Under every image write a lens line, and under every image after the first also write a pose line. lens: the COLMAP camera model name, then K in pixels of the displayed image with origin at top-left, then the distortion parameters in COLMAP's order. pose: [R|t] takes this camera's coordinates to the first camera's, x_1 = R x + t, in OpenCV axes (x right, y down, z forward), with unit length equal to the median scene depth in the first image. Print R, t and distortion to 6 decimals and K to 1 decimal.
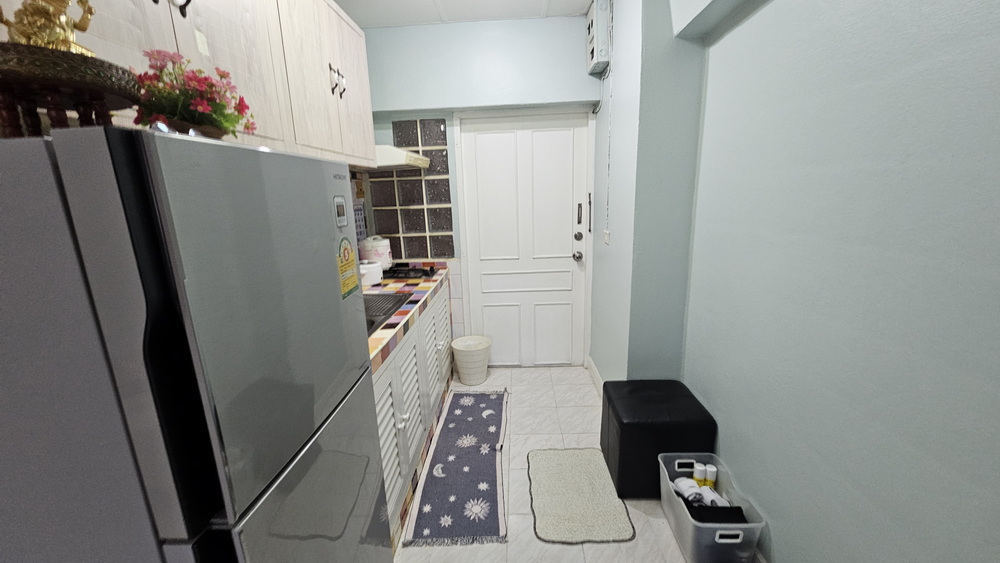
lens RADIAL K [[403.0, 0, 497.3], [0, 403.0, 285.5], [0, 0, 1]] dist [-0.000949, 0.000635]
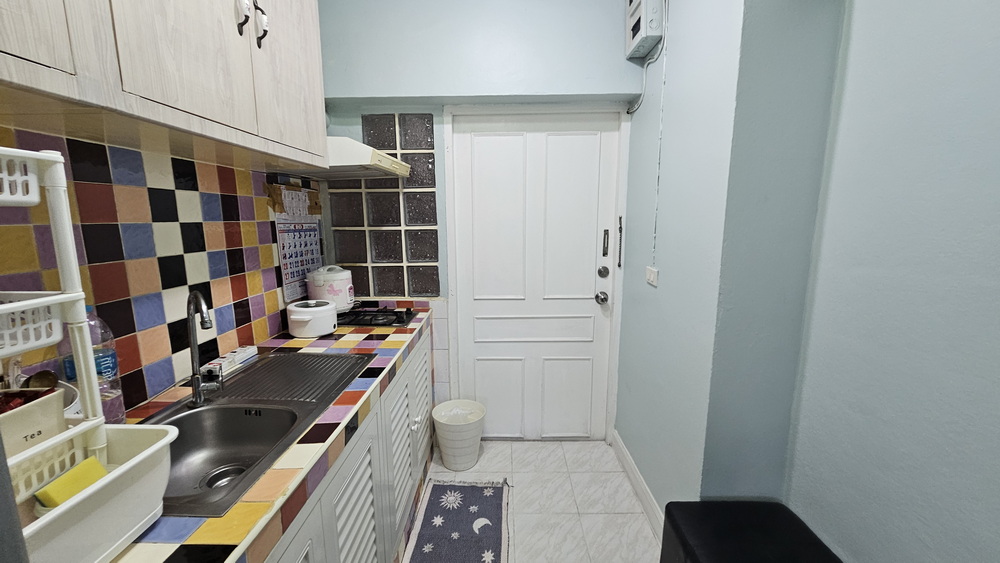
lens RADIAL K [[403.0, 0, 502.8], [0, 403.0, 282.6], [0, 0, 1]] dist [-0.000949, 0.000635]
pose [[0.998732, 0.022168, 0.045202, -0.025012], [-0.018949, 0.997335, -0.070453, -0.046727], [-0.046643, 0.069507, 0.996490, 0.260428]]
